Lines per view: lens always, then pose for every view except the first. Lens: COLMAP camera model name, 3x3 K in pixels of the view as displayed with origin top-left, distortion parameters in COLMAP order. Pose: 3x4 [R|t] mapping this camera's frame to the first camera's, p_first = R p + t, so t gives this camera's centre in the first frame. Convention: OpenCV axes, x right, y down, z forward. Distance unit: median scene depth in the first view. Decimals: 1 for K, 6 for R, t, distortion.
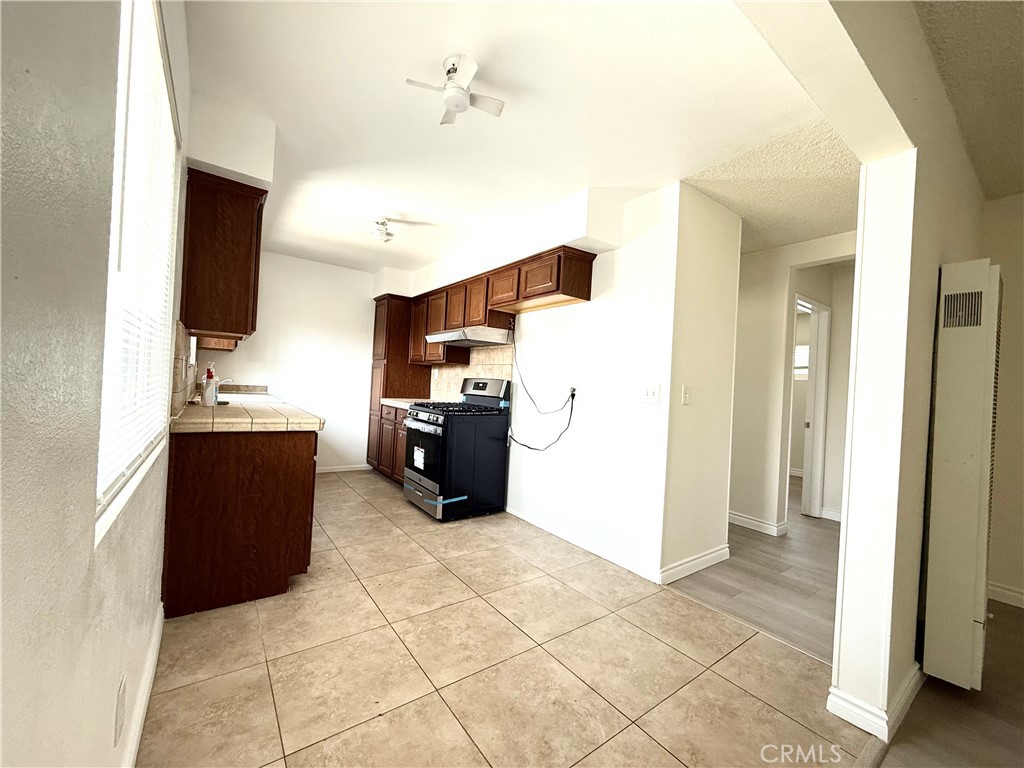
lens RADIAL K [[409.3, 0, 512.4], [0, 409.3, 383.9], [0, 0, 1]] dist [0.000680, -0.000230]
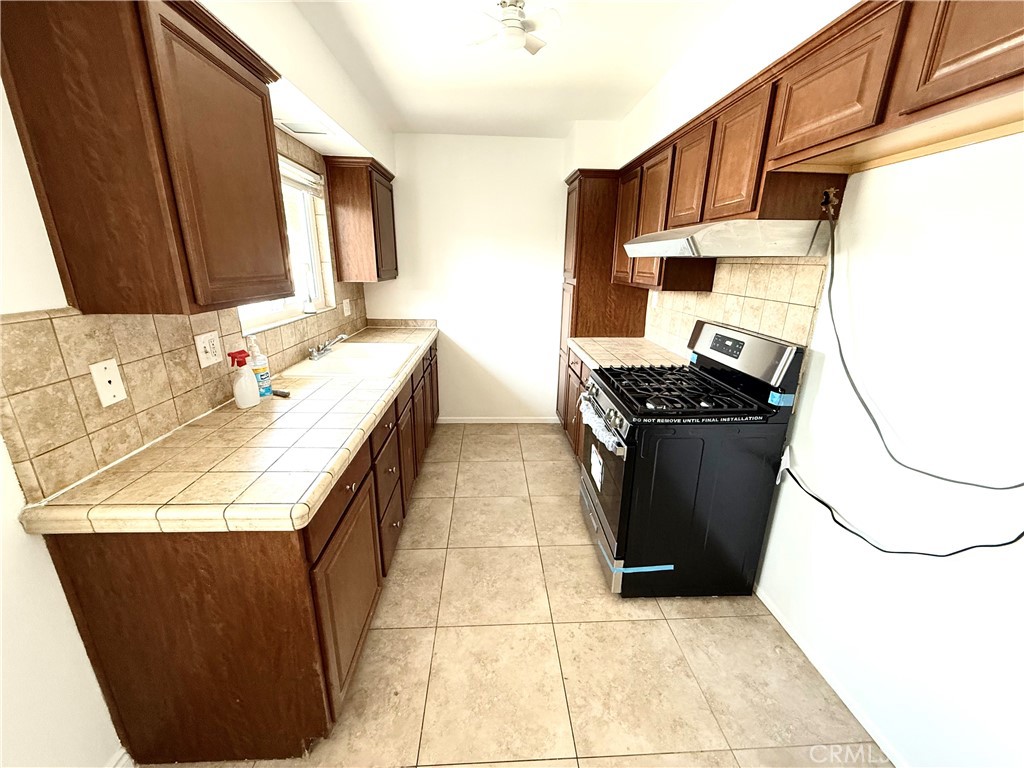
lens RADIAL K [[409.3, 0, 508.0], [0, 409.3, 384.5], [0, 0, 1]] dist [0.000680, -0.000230]
pose [[0.830255, 0.117584, -0.544839, -0.025027], [0.034128, 0.964937, 0.260253, -0.091872], [0.556337, -0.234671, 0.797131, 0.477230]]
